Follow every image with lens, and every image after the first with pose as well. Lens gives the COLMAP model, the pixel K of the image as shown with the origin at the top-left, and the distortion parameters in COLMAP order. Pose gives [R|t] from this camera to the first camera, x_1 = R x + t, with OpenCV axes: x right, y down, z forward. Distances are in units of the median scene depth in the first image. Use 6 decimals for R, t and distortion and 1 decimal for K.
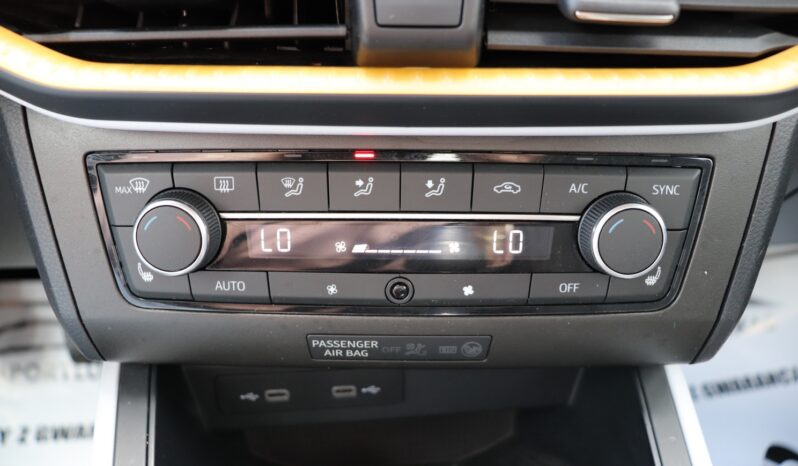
lens RADIAL K [[627.5, 0, 398.5], [0, 627.5, 227.1], [0, 0, 1]] dist [-0.148707, -0.002250]
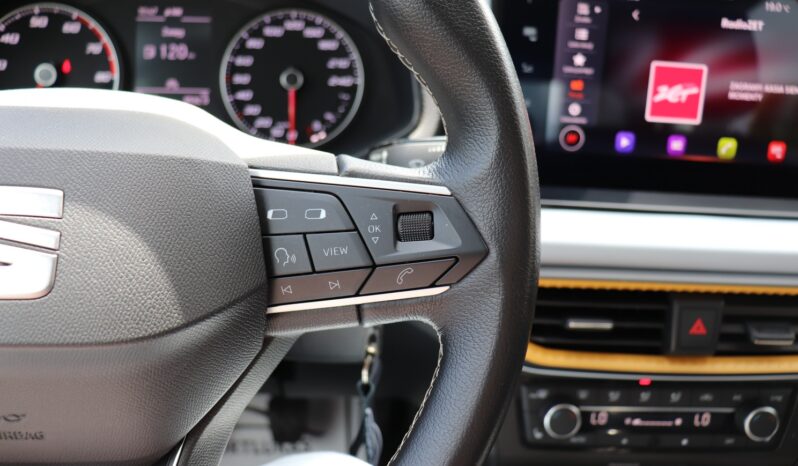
lens RADIAL K [[660.7, 0, 393.6], [0, 660.7, 231.1], [0, 0, 1]] dist [-0.171398, 0.138952]
pose [[0.999206, 0.037649, 0.013069, -0.977341], [-0.036416, 0.995769, -0.084366, -0.415985], [-0.016190, 0.083823, 0.996349, -1.263556]]
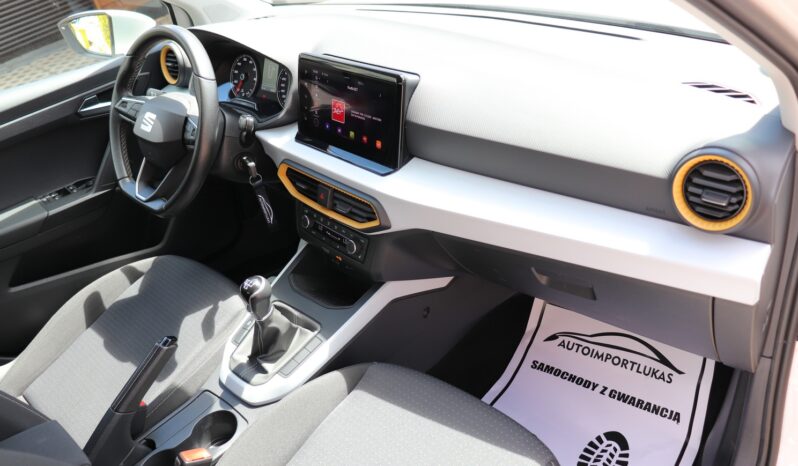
lens RADIAL K [[660.7, 0, 393.0], [0, 660.7, 233.8], [0, 0, 1]] dist [-0.171398, 0.138952]
pose [[0.646468, 0.316340, -0.694268, 4.555260], [-0.282294, 0.944585, 0.167538, -1.152508], [0.708794, 0.087679, 0.699945, -2.820262]]
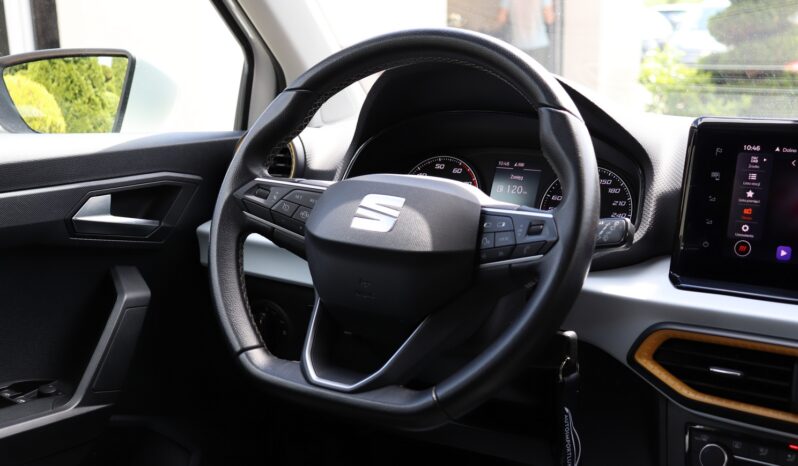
lens RADIAL K [[1032.8, 0, 397.5], [0, 1032.8, 236.1], [0, 0, 1]] dist [0.019237, 0.000000]
pose [[0.812221, 0.090913, -0.576222, 1.033729], [-0.315230, 0.899542, -0.302413, 0.940559], [0.490843, 0.427269, 0.759286, -3.538986]]
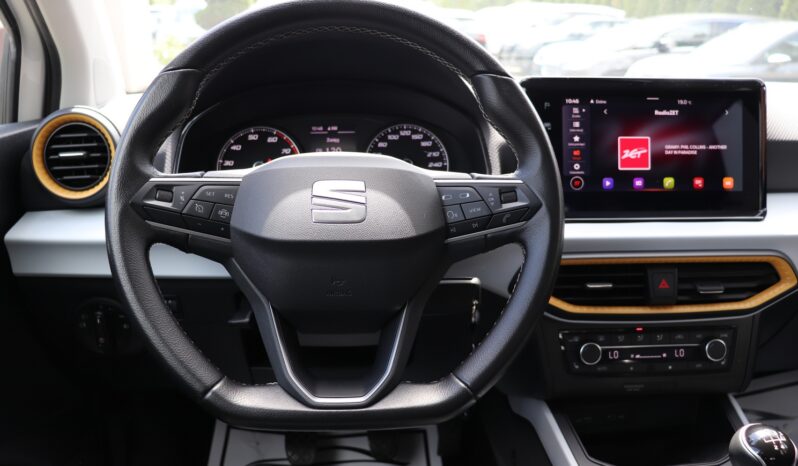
lens RADIAL K [[660.7, 0, 396.8], [0, 660.7, 234.2], [0, 0, 1]] dist [-0.171398, 0.138952]
pose [[0.999691, -0.020168, -0.014552, -1.346795], [0.015265, 0.959525, -0.281208, 0.370811], [0.019635, 0.280899, 0.959537, -2.643810]]
